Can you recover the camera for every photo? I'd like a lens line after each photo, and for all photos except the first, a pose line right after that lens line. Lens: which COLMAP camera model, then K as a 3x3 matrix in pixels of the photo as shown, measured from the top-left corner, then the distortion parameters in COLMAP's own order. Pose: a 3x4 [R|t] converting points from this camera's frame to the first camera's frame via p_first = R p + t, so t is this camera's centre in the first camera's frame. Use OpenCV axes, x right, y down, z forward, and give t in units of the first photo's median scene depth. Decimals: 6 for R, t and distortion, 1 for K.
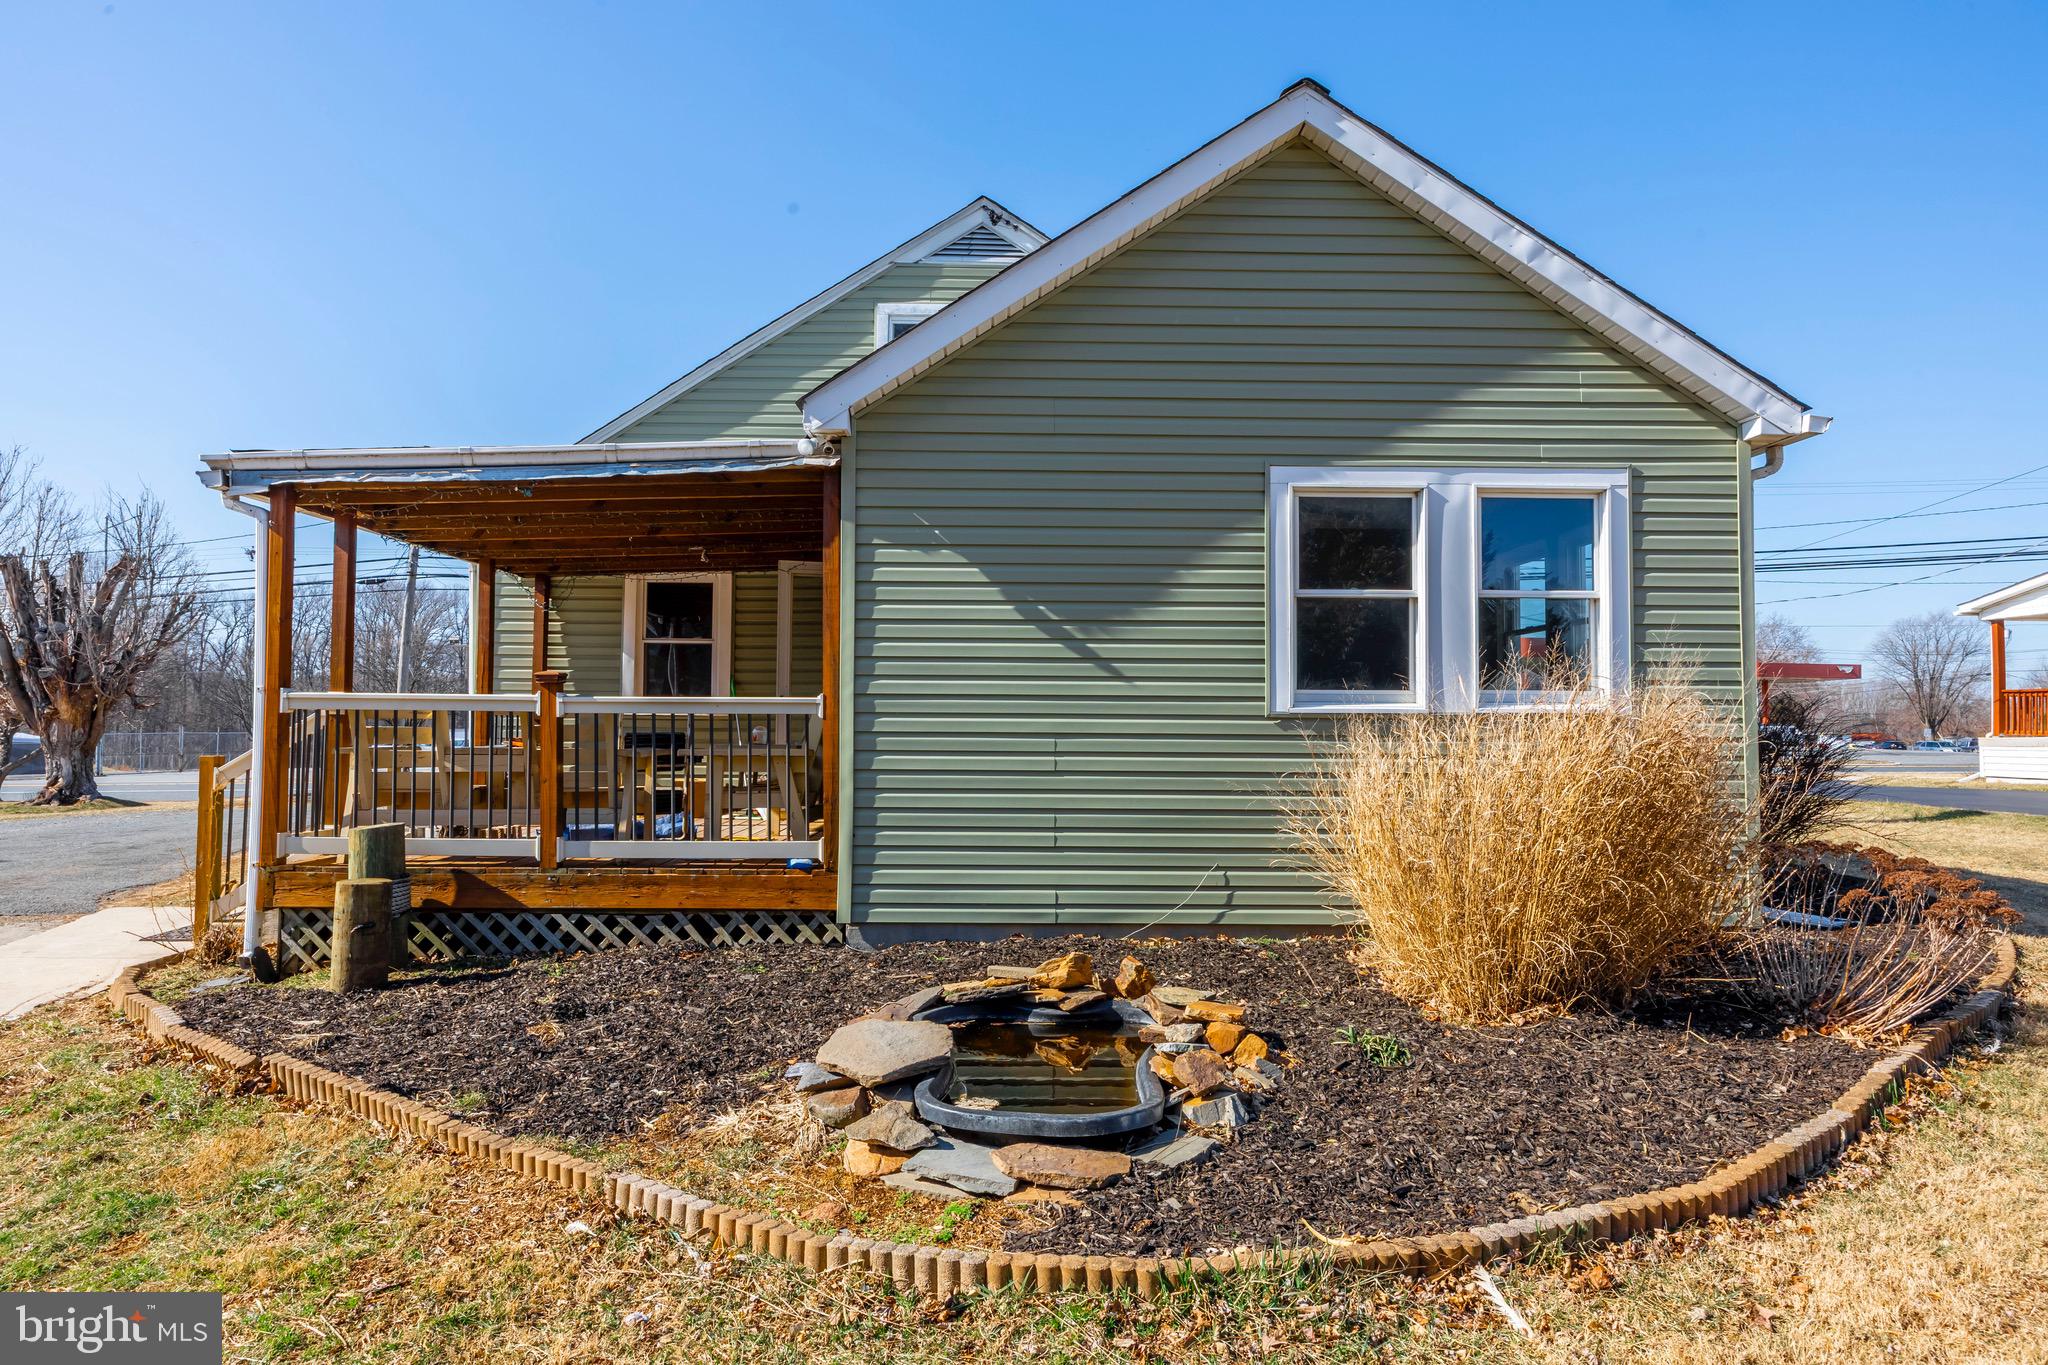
lens RADIAL K [[1161.3, 0, 1024.0], [0, 1161.3, 682.5], [0, 0, 1]] dist [-0.001374, -0.000889]
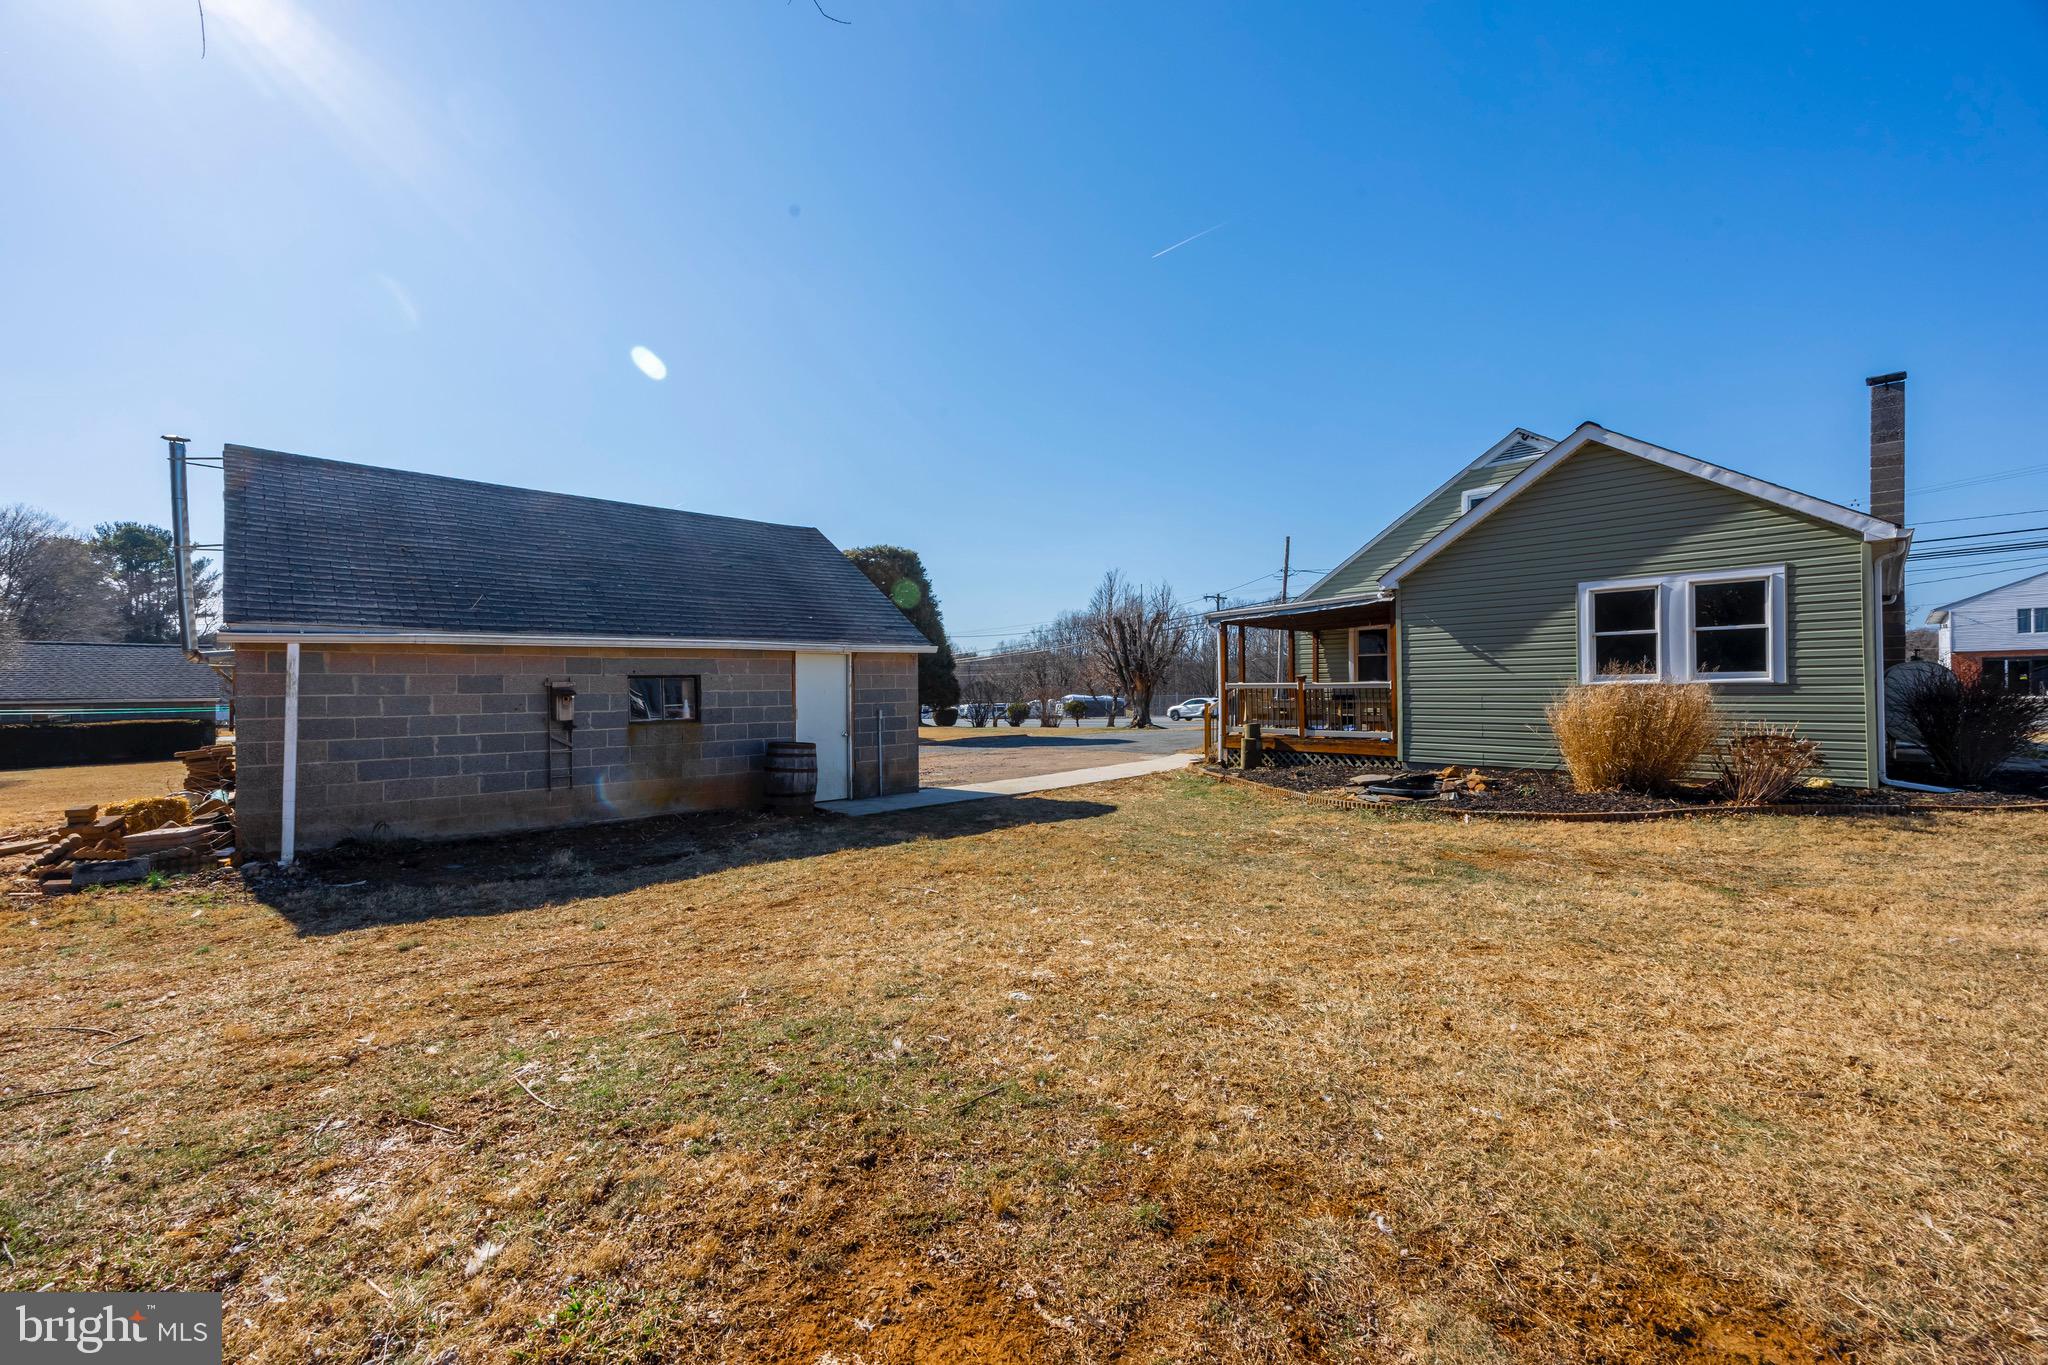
lens RADIAL K [[810.6, 0, 1026.9], [0, 810.6, 694.4], [0, 0, 1]] dist [0.000077, 0.000010]
pose [[0.692084, -0.008363, -0.721769, 0.634850], [0.040556, 0.998804, 0.027315, -0.046573], [0.720677, -0.048176, 0.691595, -1.007006]]
